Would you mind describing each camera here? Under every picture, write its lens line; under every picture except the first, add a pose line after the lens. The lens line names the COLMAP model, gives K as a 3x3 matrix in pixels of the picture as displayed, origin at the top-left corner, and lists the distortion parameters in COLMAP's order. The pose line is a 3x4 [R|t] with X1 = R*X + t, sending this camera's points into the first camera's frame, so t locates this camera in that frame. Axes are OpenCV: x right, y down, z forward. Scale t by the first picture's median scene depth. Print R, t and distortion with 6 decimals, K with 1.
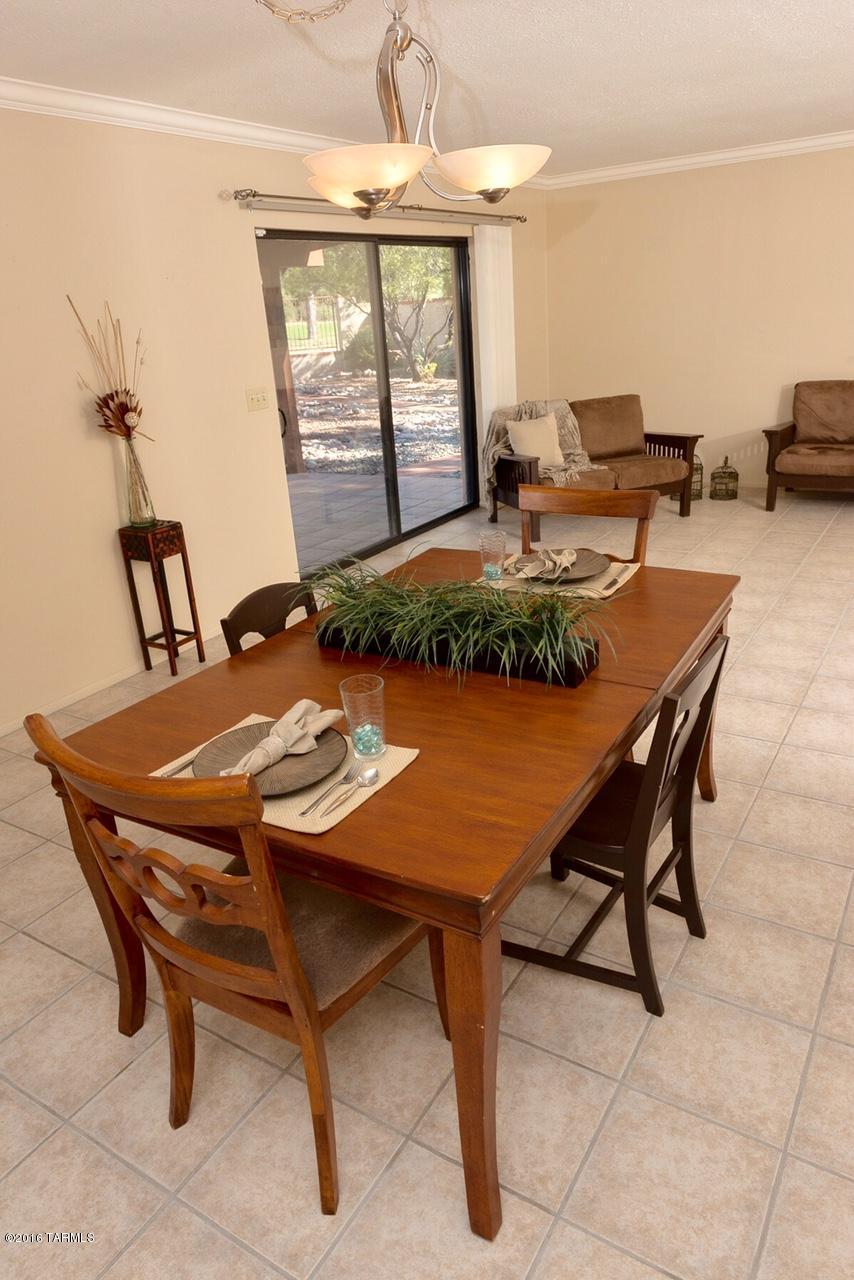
lens RADIAL K [[907.1, 0, 423.5], [0, 907.1, 635.7], [0, 0, 1]] dist [0.004268, 0.001377]
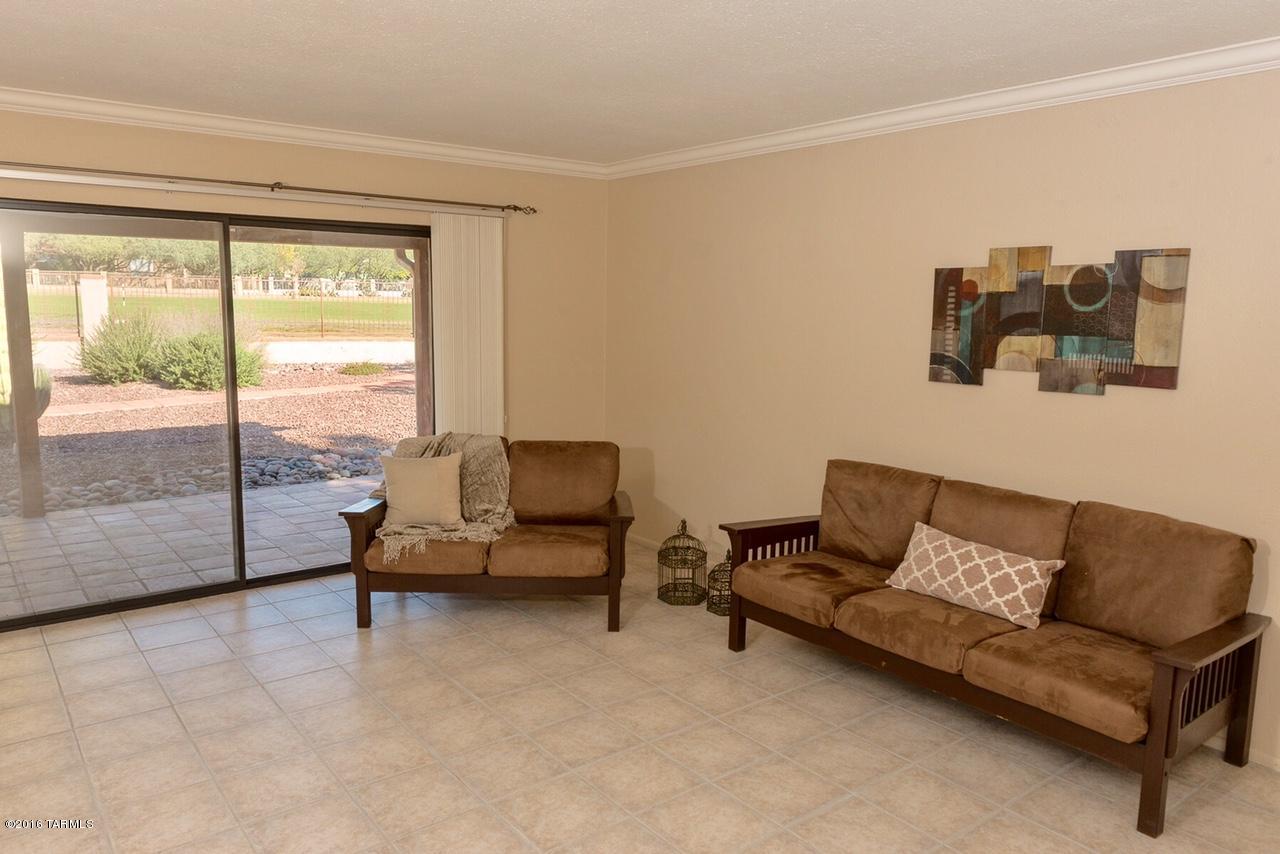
lens RADIAL K [[907.1, 0, 640.7], [0, 907.1, 429.2], [0, 0, 1]] dist [0.004268, 0.001377]
pose [[0.932763, 0.129544, -0.336409, 0.511081], [-0.193664, 0.967173, -0.164533, -0.168011], [0.304051, 0.218621, 0.927231, 0.348424]]
